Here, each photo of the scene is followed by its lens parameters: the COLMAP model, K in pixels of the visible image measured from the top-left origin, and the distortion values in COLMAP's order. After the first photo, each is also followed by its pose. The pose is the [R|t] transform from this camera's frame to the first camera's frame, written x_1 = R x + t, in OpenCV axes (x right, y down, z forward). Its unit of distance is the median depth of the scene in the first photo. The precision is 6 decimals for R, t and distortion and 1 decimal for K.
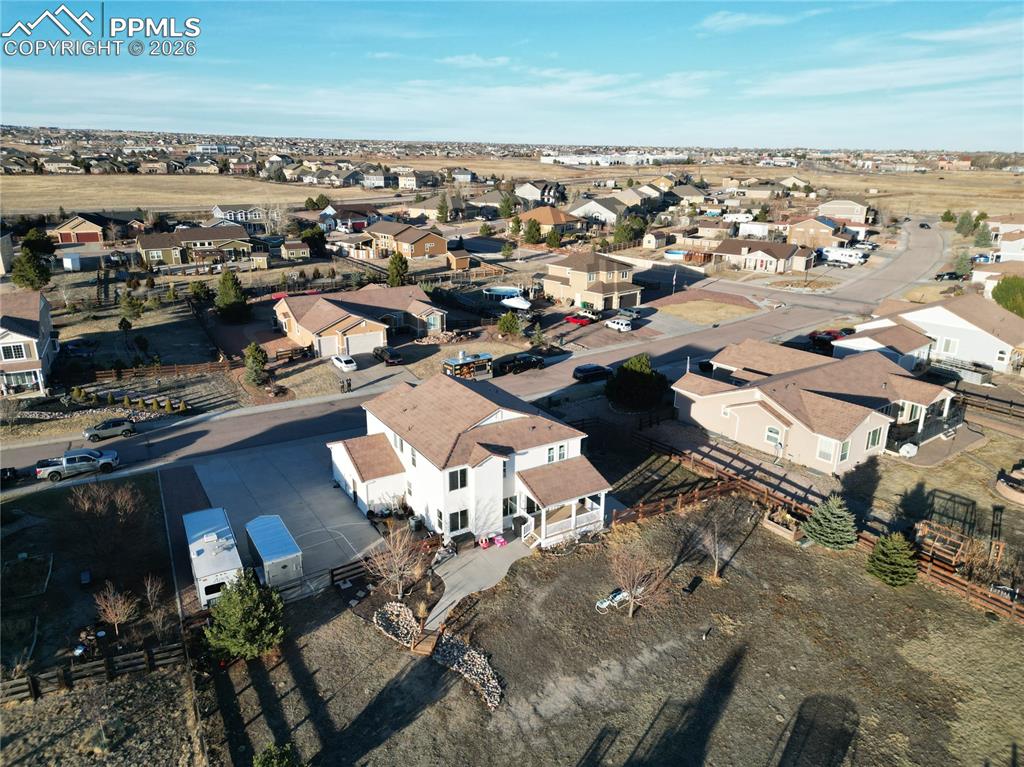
lens RADIAL K [[714.7, 0, 512.5], [0, 714.7, 381.5], [0, 0, 1]] dist [0.032850, -0.023207]
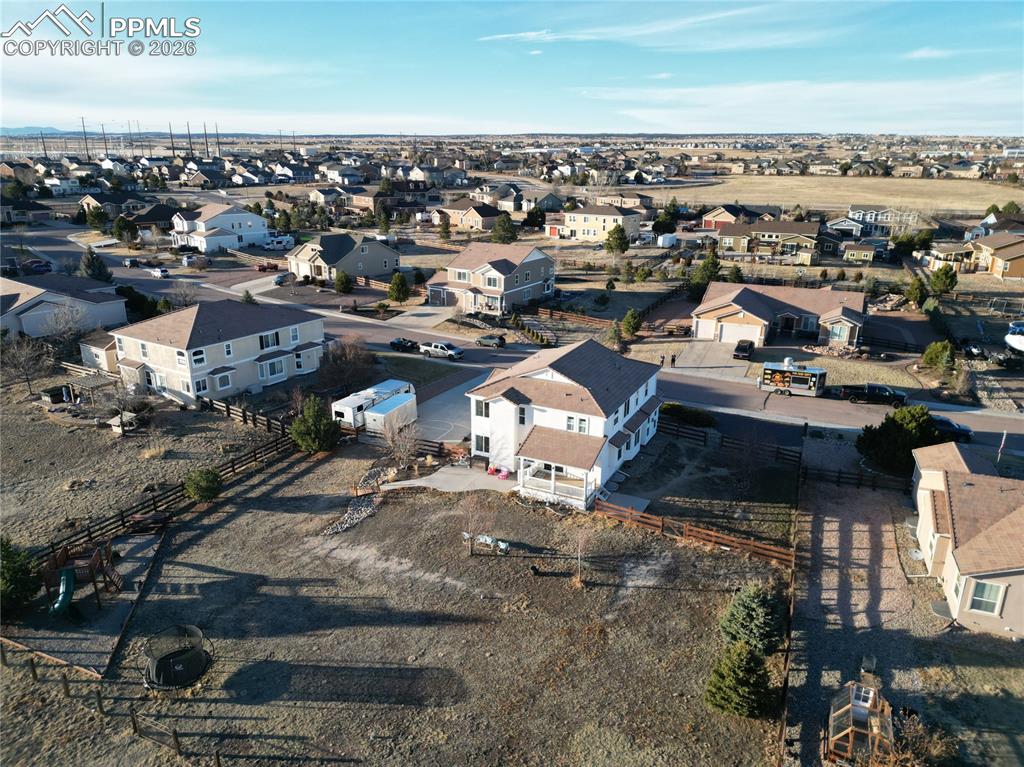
lens RADIAL K [[714.7, 0, 513.5], [0, 714.7, 379.0], [0, 0, 1]] dist [0.032850, -0.023207]
pose [[0.534295, 0.254312, -0.806135, 0.457181], [-0.262683, 0.956406, 0.127615, -0.038967], [0.803446, 0.143574, 0.577806, 0.171985]]
